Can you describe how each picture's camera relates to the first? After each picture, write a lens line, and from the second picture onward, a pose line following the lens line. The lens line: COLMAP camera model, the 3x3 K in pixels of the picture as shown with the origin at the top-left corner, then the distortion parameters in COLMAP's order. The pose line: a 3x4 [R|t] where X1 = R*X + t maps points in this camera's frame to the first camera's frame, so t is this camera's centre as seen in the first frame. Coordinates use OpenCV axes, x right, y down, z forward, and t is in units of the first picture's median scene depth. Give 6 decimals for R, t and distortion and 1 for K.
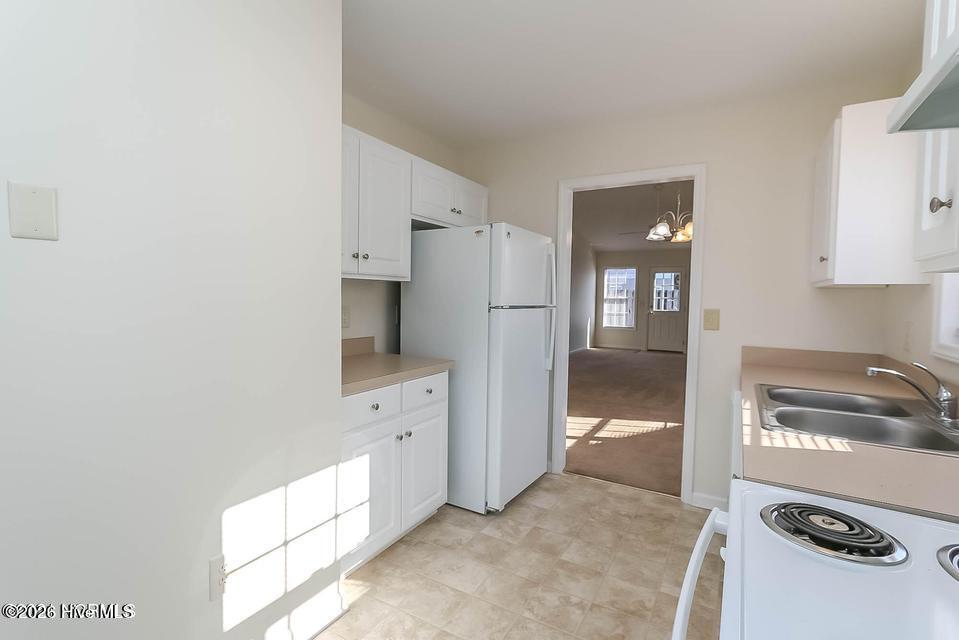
lens RADIAL K [[448.5, 0, 476.9], [0, 448.5, 317.7], [0, 0, 1]] dist [-0.000451, 0.000026]
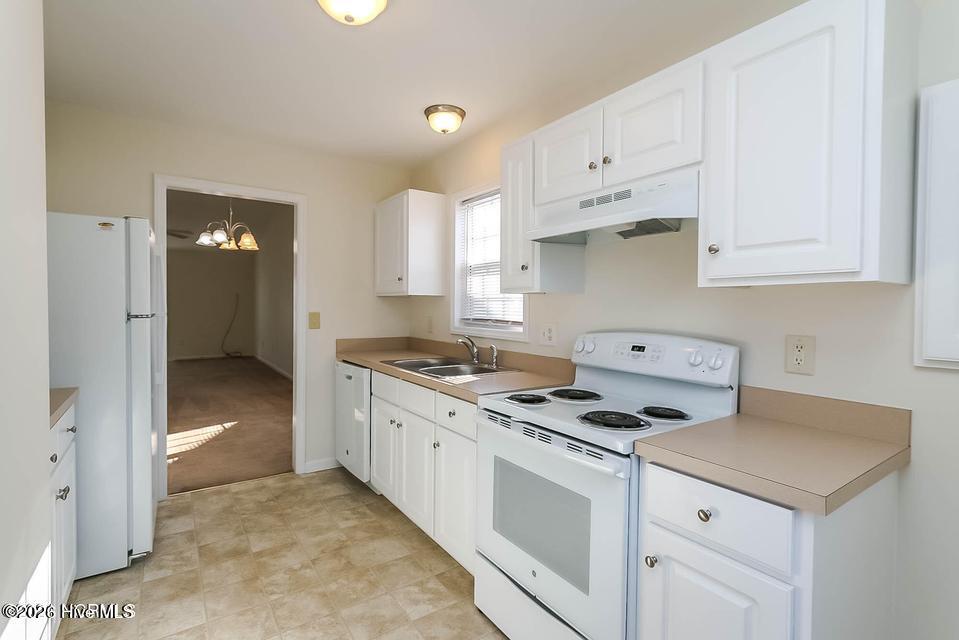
lens RADIAL K [[448.5, 0, 476.9], [0, 448.5, 317.7], [0, 0, 1]] dist [-0.000451, 0.000026]
pose [[0.425620, -0.036800, 0.904154, -0.448049], [0.041668, 0.998910, 0.021042, -0.011657], [-0.903942, 0.028719, 0.426689, 0.051597]]
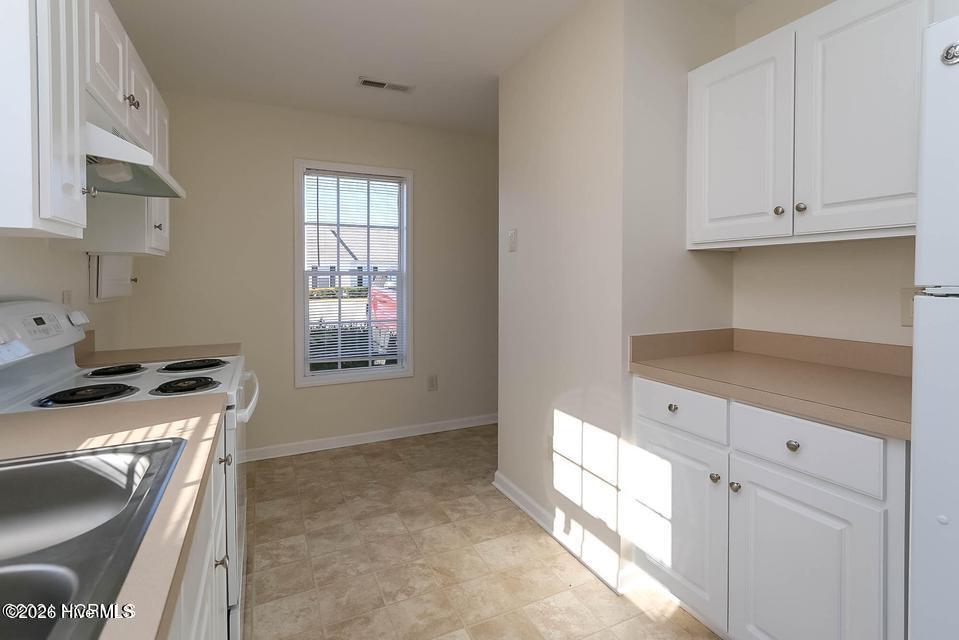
lens RADIAL K [[469.5, 0, 476.5], [0, 469.5, 274.8], [0, 0, 1]] dist [0.096963, 0.000071]
pose [[-0.567973, -0.011559, -0.822966, 1.081758], [-0.030340, 0.999516, 0.006901, -0.057662], [0.822488, 0.028888, -0.568048, 1.866015]]
